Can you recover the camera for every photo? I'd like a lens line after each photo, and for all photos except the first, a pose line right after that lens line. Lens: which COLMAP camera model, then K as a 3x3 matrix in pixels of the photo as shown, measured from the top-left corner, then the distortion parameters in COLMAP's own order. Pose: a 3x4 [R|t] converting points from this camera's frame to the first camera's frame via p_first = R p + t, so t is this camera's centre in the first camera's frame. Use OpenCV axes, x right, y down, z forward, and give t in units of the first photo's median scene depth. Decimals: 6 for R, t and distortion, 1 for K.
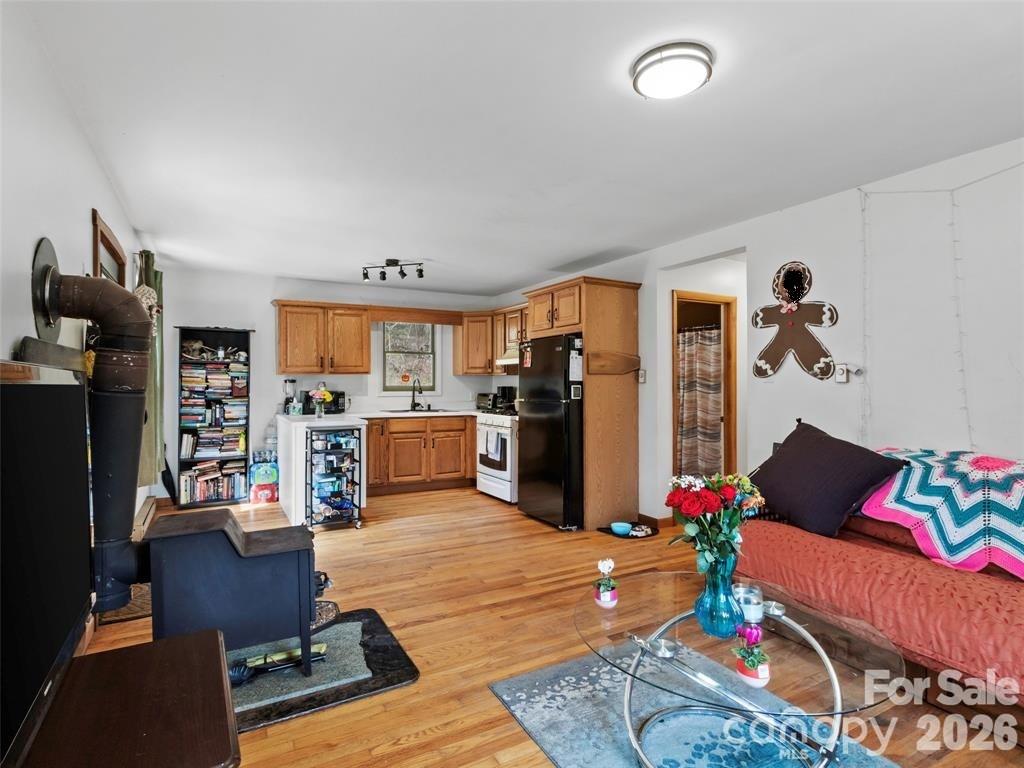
lens RADIAL K [[530.9, 0, 506.1], [0, 530.9, 393.4], [0, 0, 1]] dist [-0.000351, -0.000565]
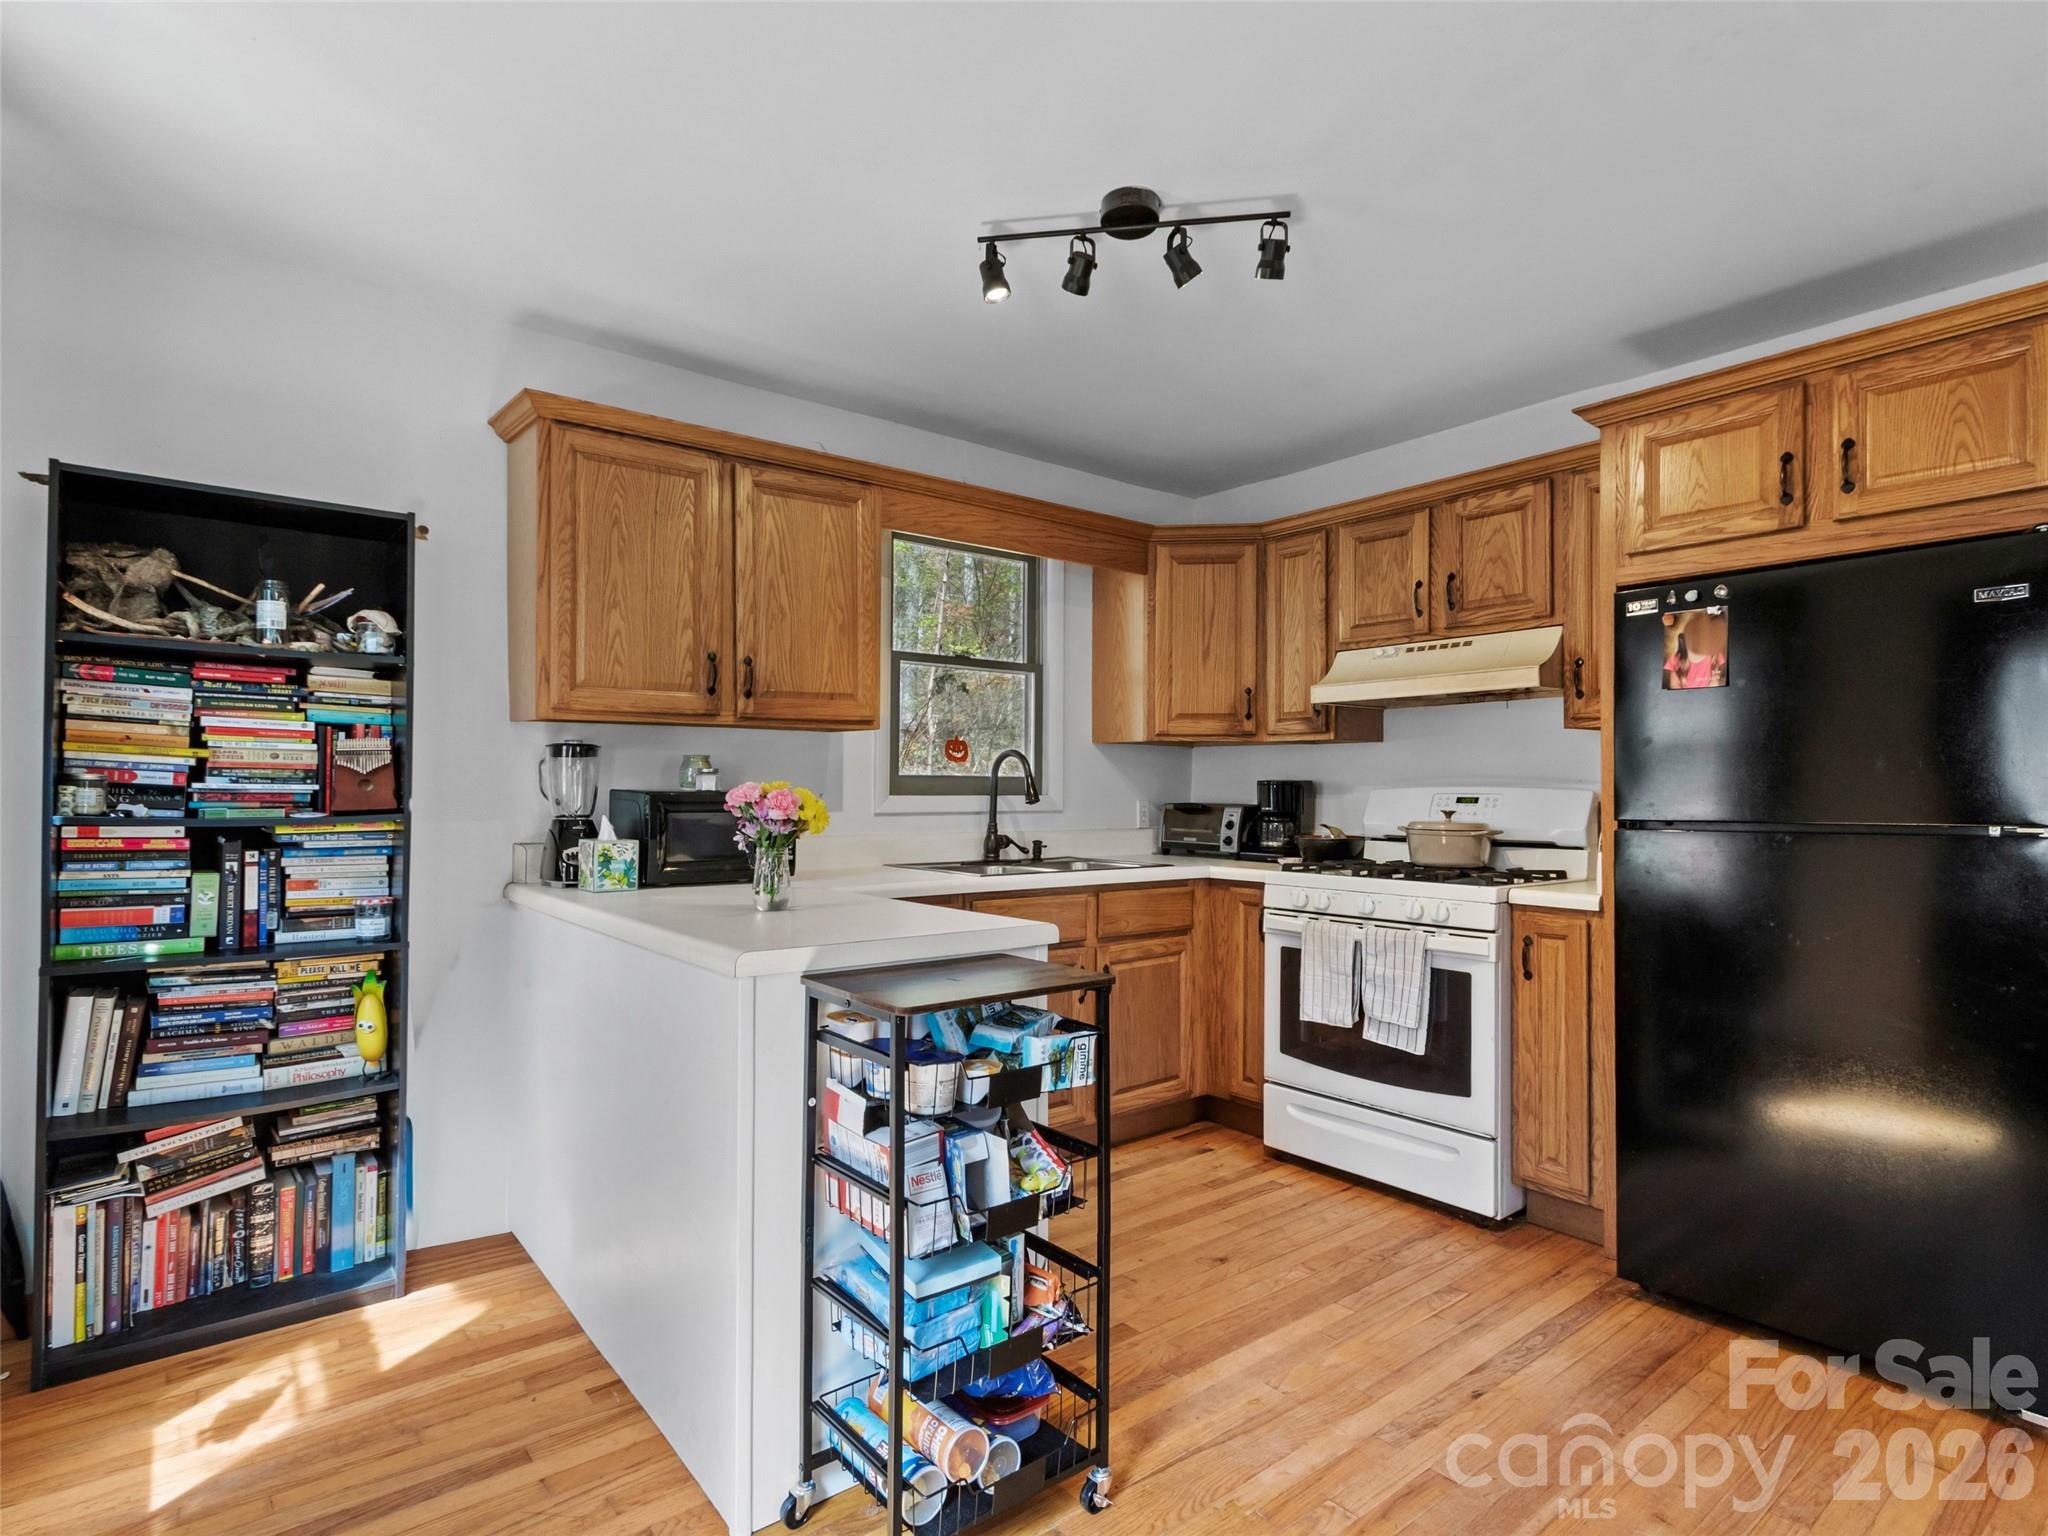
lens RADIAL K [[1071.8, 0, 1021.9], [0, 1071.8, 800.5], [0, 0, 1]] dist [0.000395, -0.000109]
pose [[0.985924, 0.001455, 0.167190, -0.304055], [0.000028, 0.999961, -0.008863, 0.004585], [-0.167196, 0.008743, 0.985885, 0.511624]]
